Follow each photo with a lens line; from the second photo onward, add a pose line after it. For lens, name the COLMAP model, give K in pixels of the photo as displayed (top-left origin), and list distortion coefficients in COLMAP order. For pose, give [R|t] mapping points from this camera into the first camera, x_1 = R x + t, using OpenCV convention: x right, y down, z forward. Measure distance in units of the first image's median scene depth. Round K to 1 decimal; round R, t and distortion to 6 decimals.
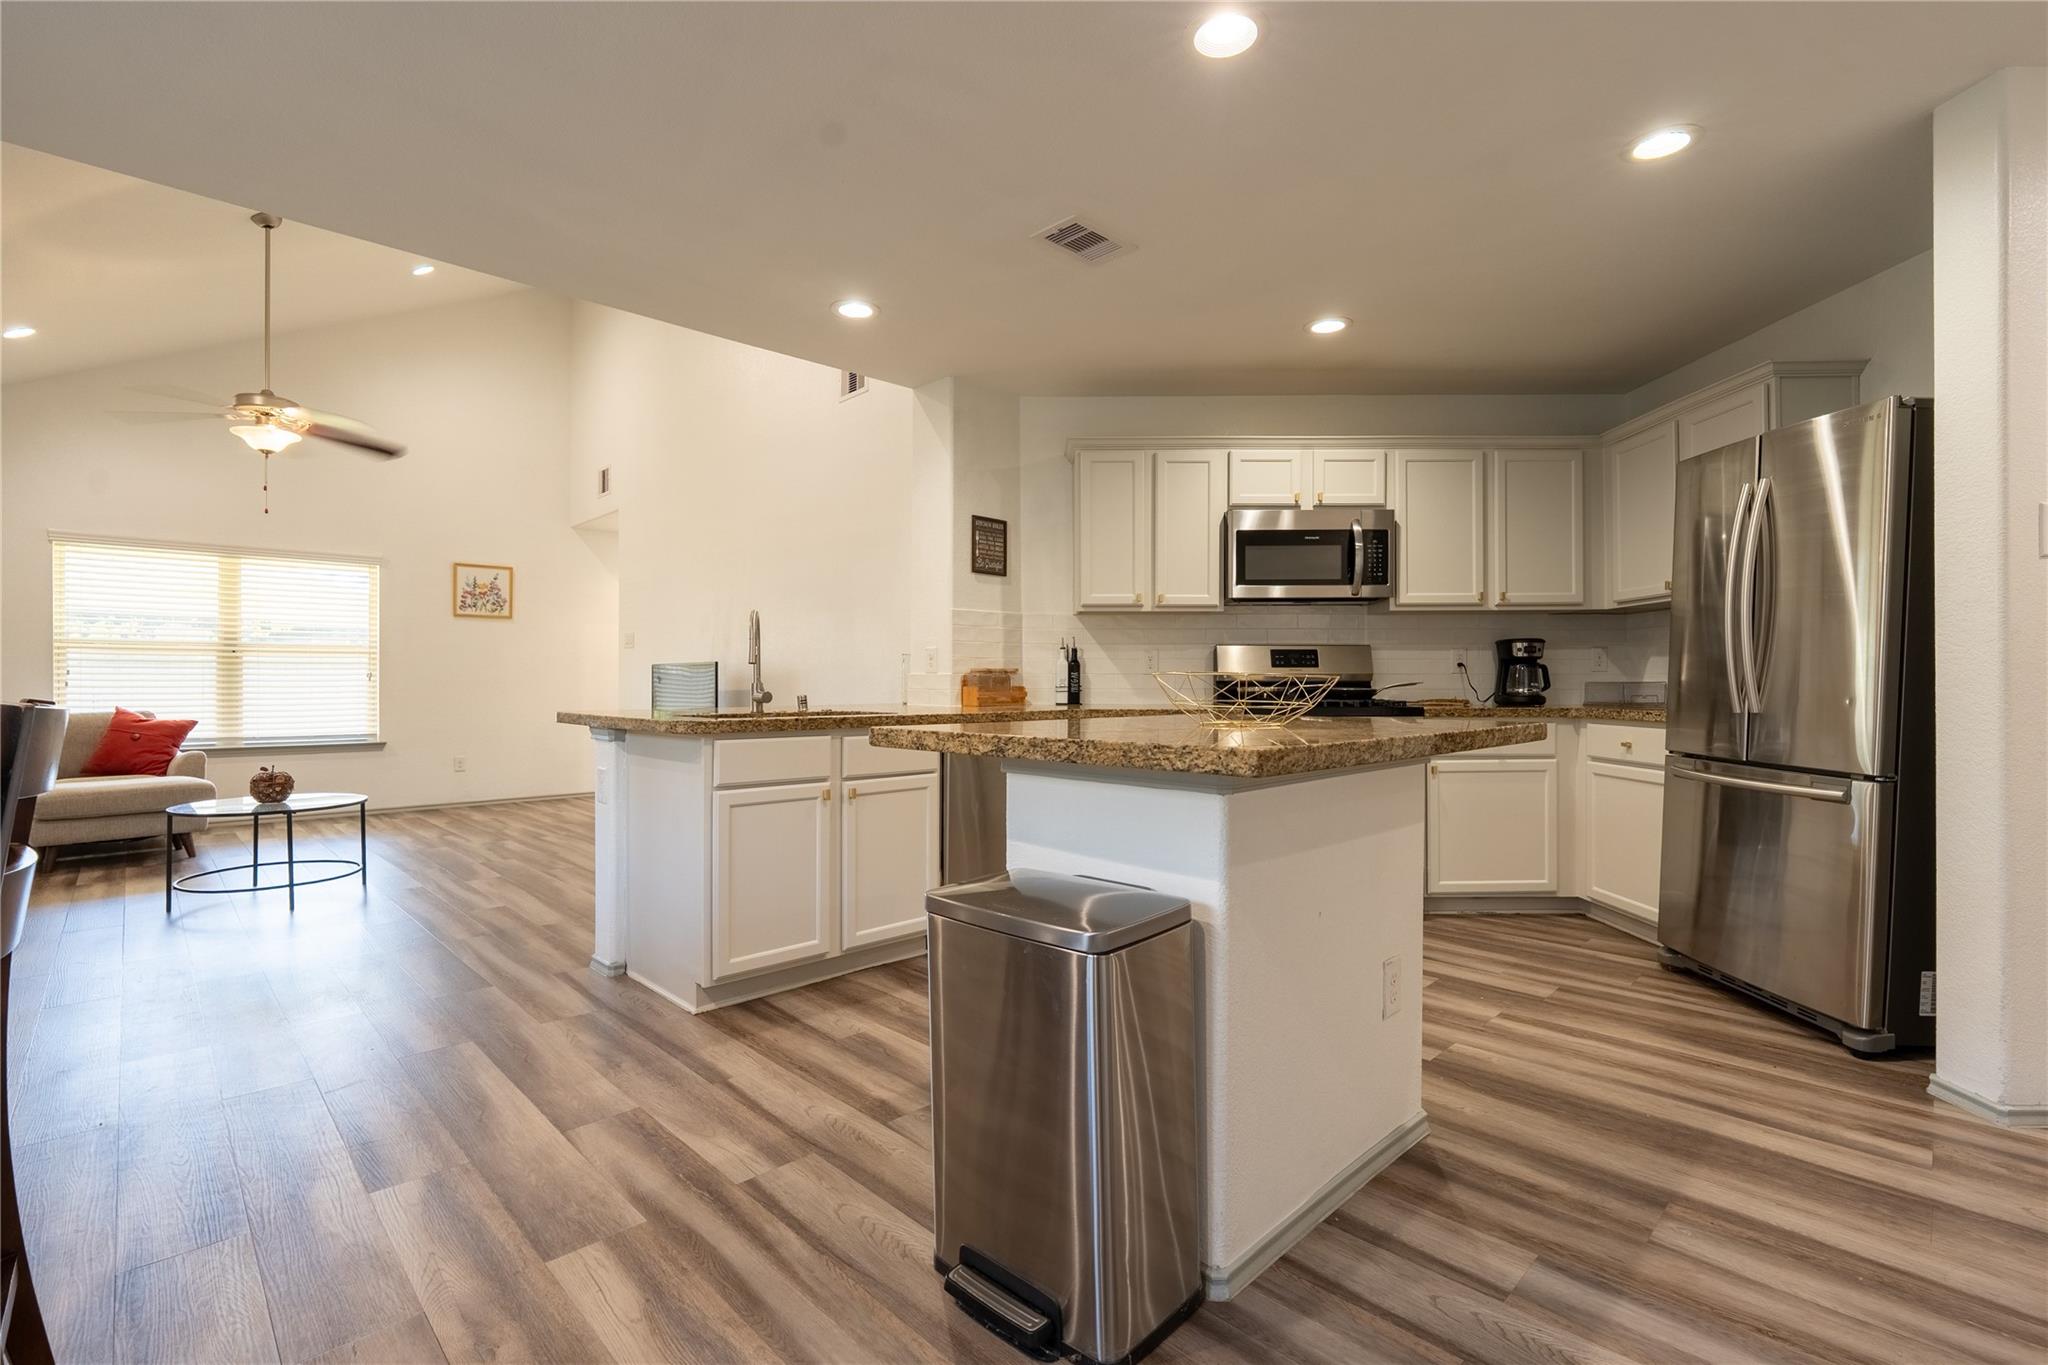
lens RADIAL K [[930.6, 0, 1013.6], [0, 930.6, 683.9], [0, 0, 1]] dist [-0.014346, 0.003559]
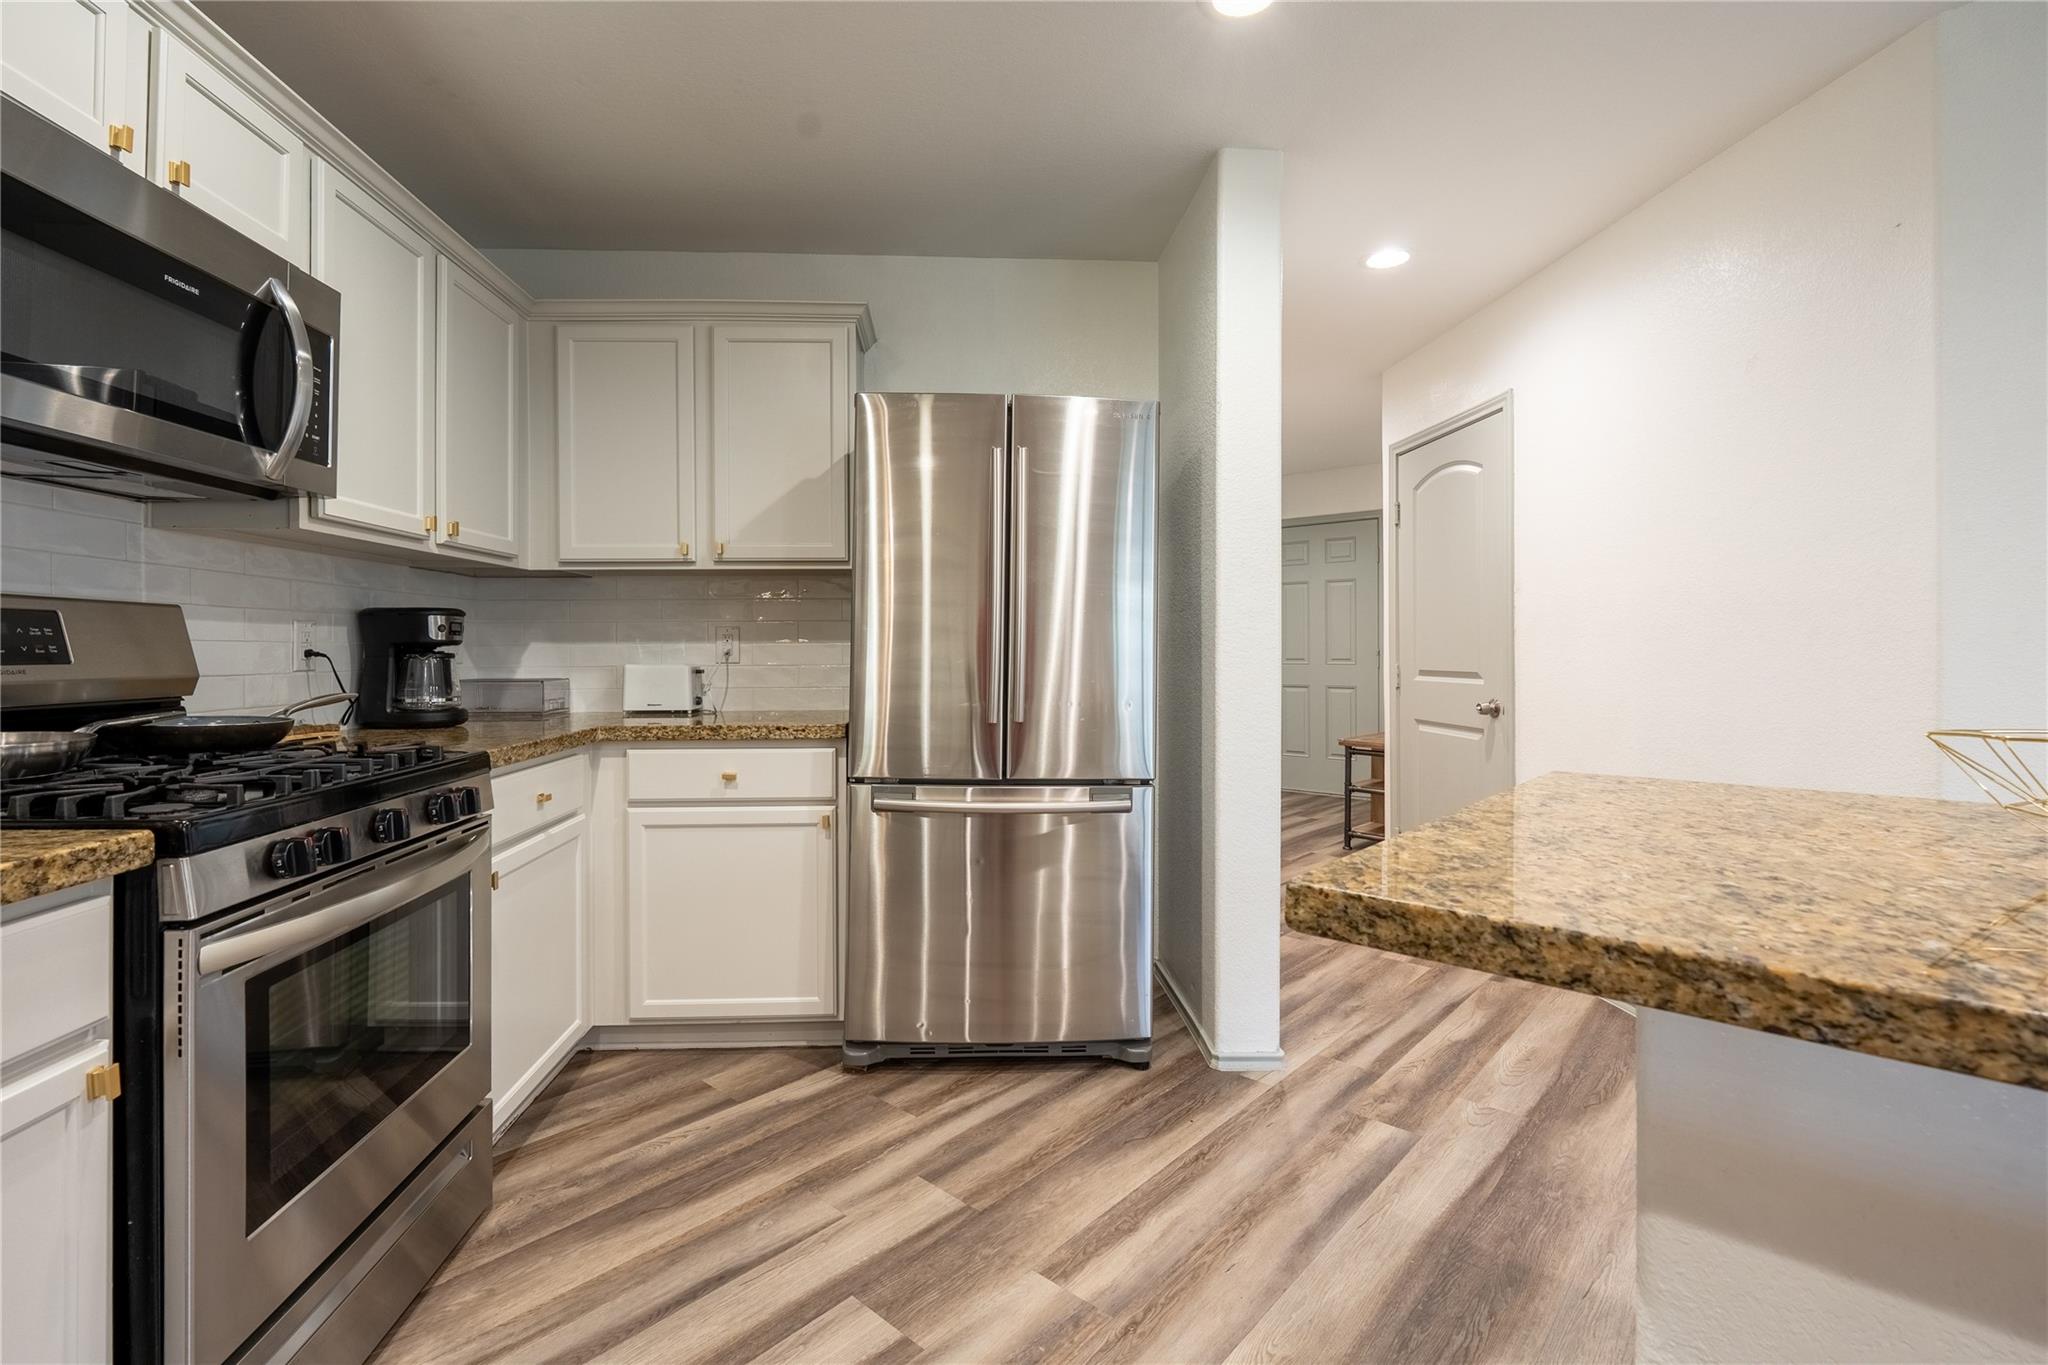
lens RADIAL K [[930.6, 0, 985.4], [0, 930.6, 659.9], [0, 0, 1]] dist [-0.014346, 0.003559]
pose [[-0.055232, -0.009190, 0.998431, -0.029153], [0.002725, 0.999953, 0.009354, -0.021525], [-0.998470, 0.003237, -0.055204, 0.683934]]
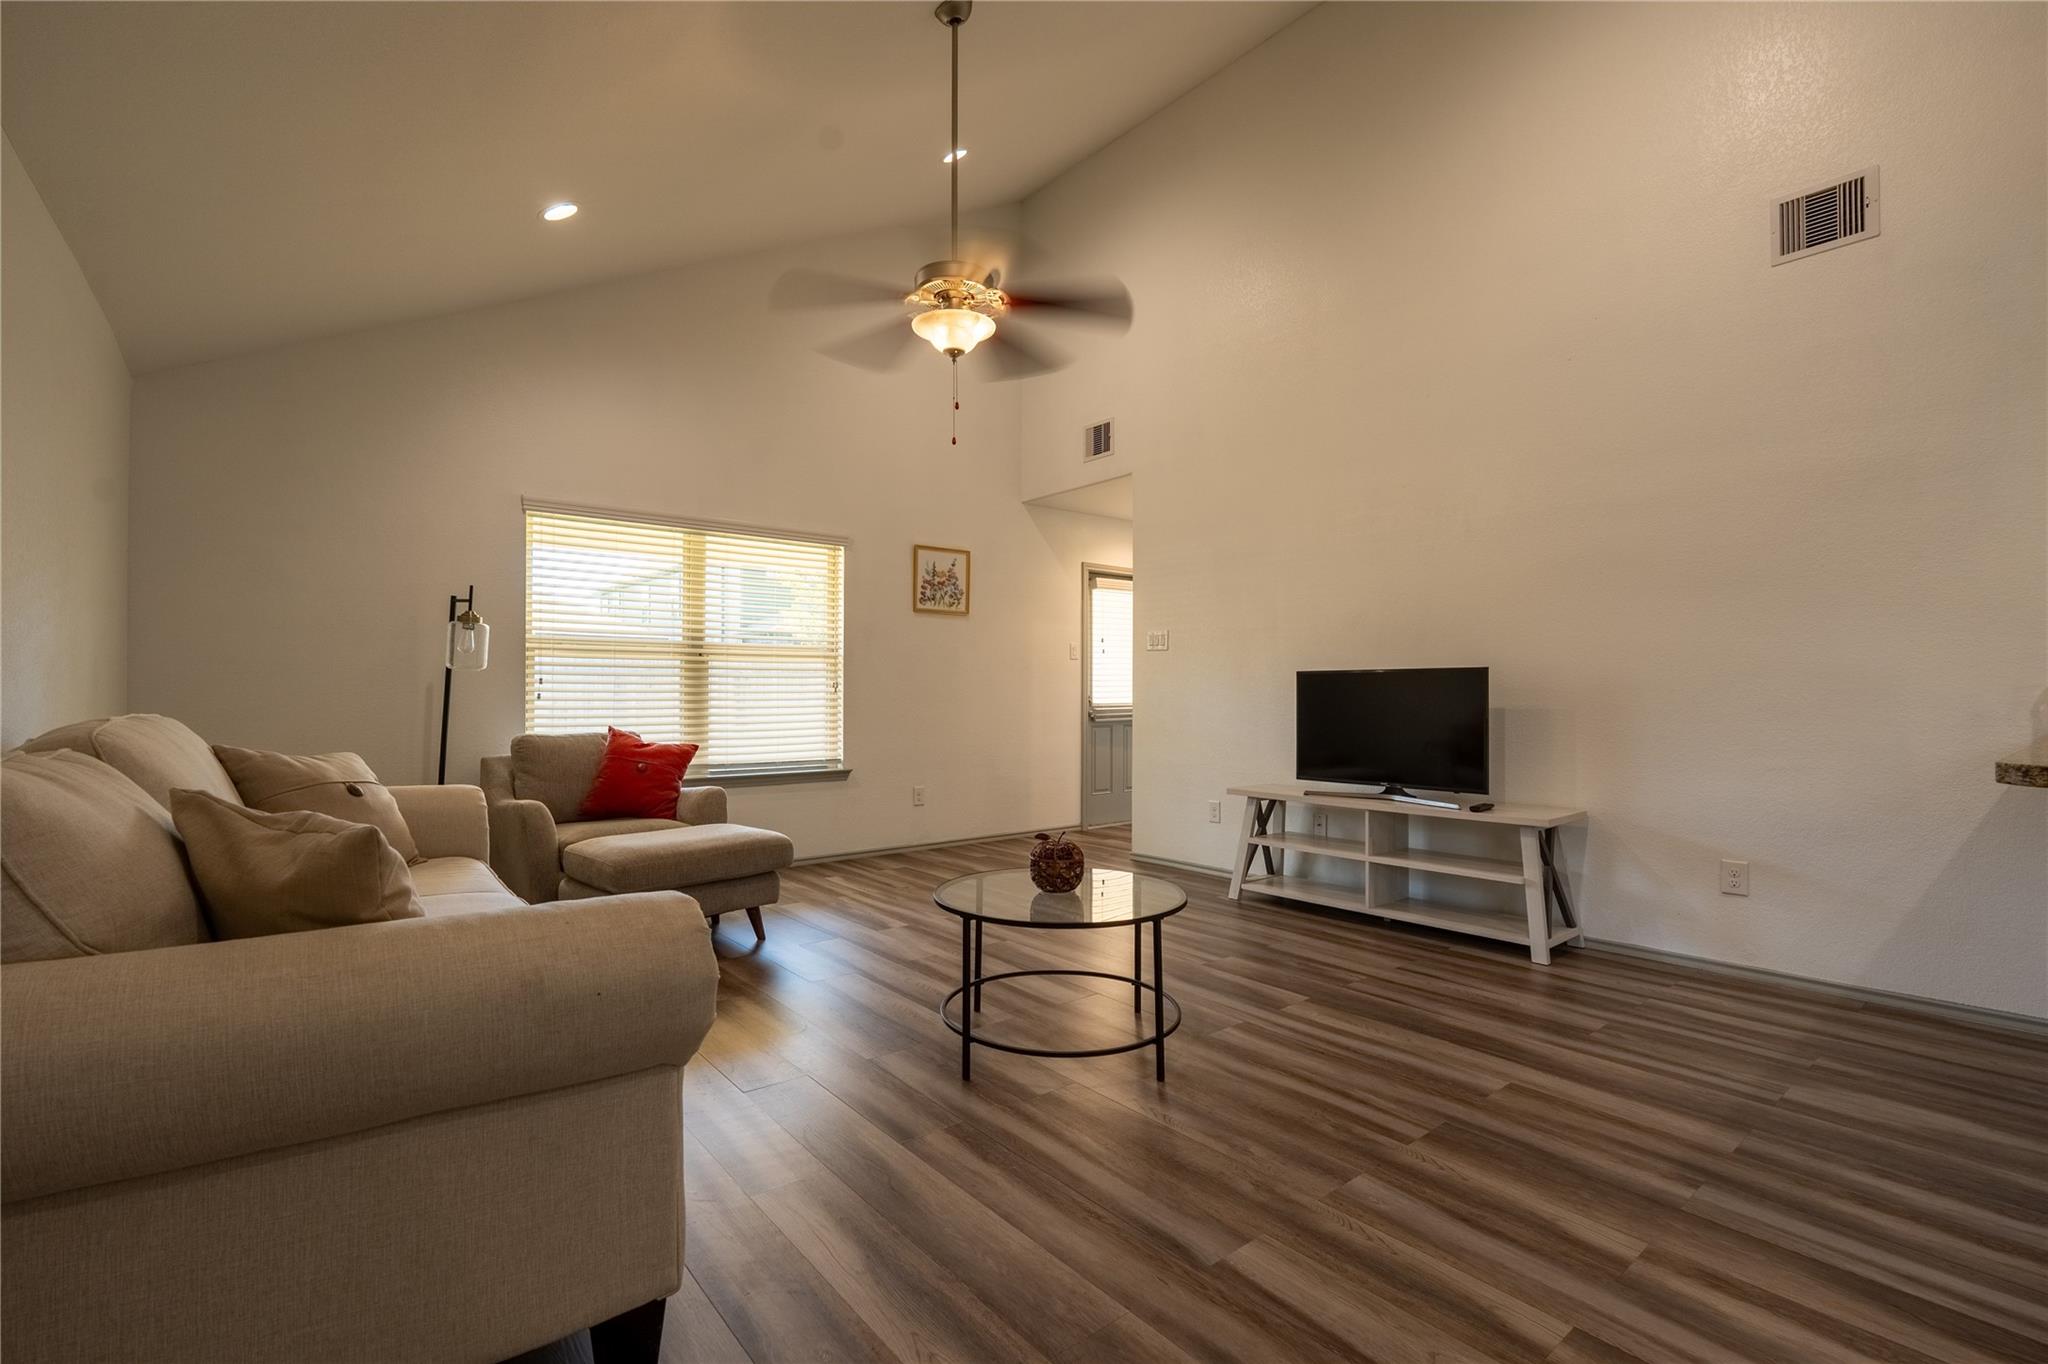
lens RADIAL K [[930.6, 0, 992.4], [0, 930.6, 673.2], [0, 0, 1]] dist [-0.014346, 0.003559]
pose [[0.993053, 0.002042, -0.117646, -0.762568], [-0.004895, 0.999701, -0.023960, -0.002180], [0.117562, 0.024369, 0.992766, 0.370407]]
